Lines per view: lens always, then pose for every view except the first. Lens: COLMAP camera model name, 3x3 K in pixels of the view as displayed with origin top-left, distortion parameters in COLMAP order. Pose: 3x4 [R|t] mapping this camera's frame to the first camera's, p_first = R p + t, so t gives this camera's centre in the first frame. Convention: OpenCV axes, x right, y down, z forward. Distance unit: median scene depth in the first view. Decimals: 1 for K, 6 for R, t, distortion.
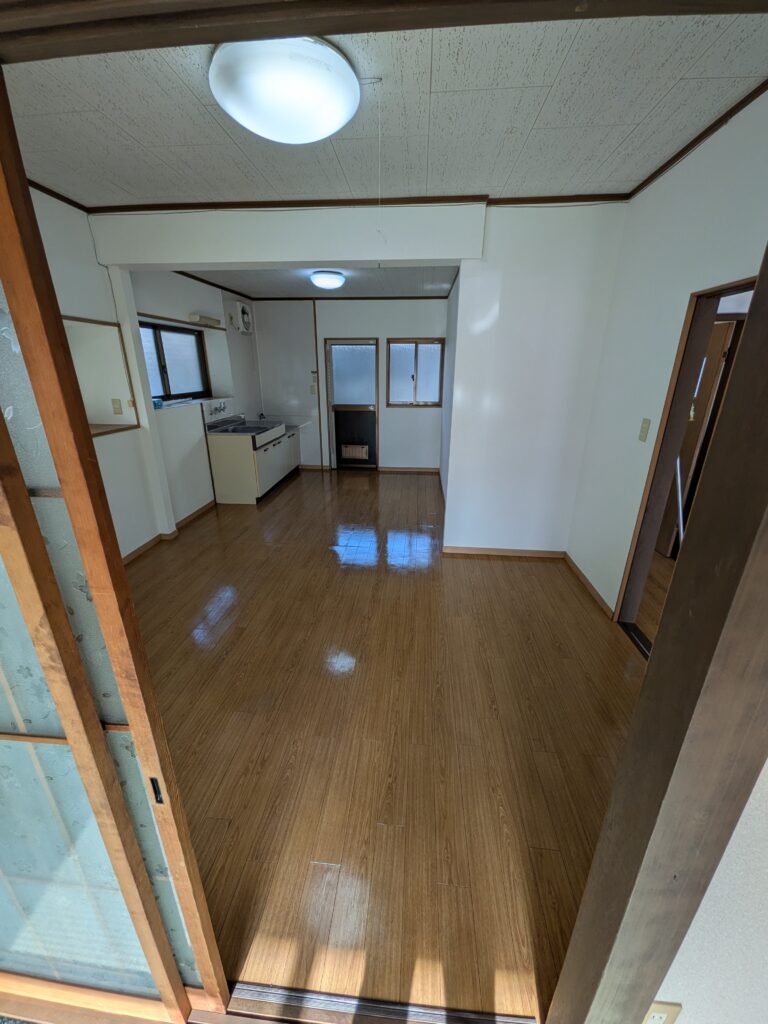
lens RADIAL K [[403.2, 0, 383.9], [0, 403.2, 513.8], [0, 0, 1]] dist [-0.000562, 0.000073]
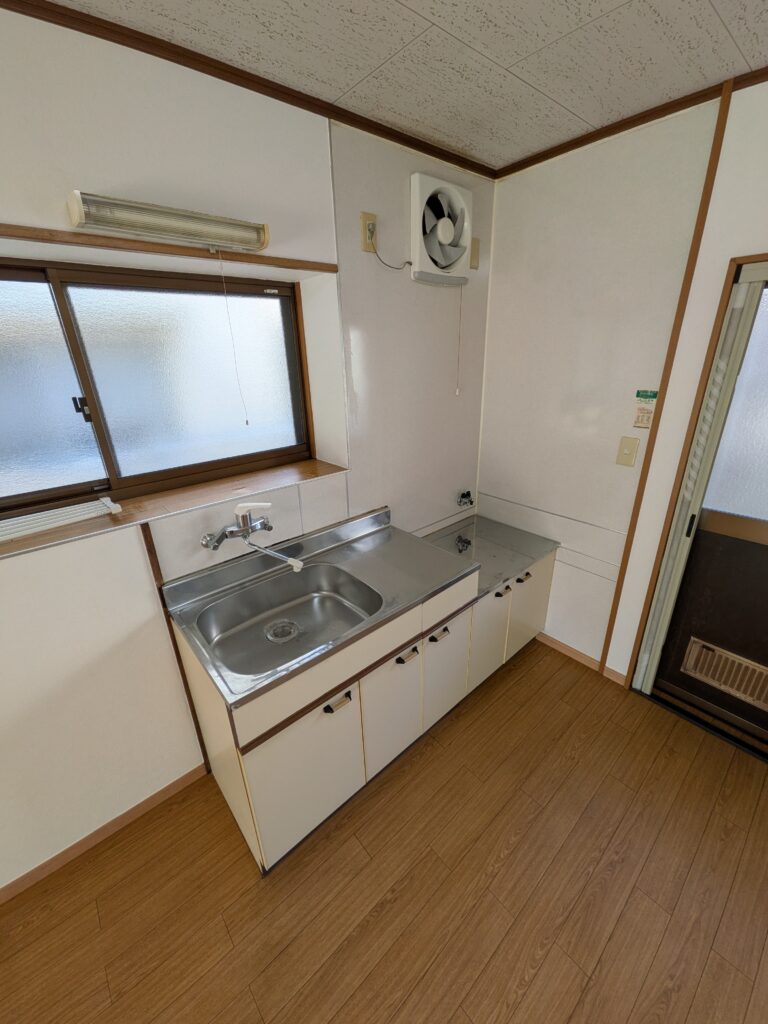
lens RADIAL K [[403.2, 0, 380.6], [0, 403.2, 510.4], [0, 0, 1]] dist [-0.000562, 0.000073]
pose [[0.725898, 0.228153, -0.648859, -0.114728], [-0.208435, 0.971989, 0.108590, -0.284475], [0.655459, 0.056419, 0.753120, 0.718547]]
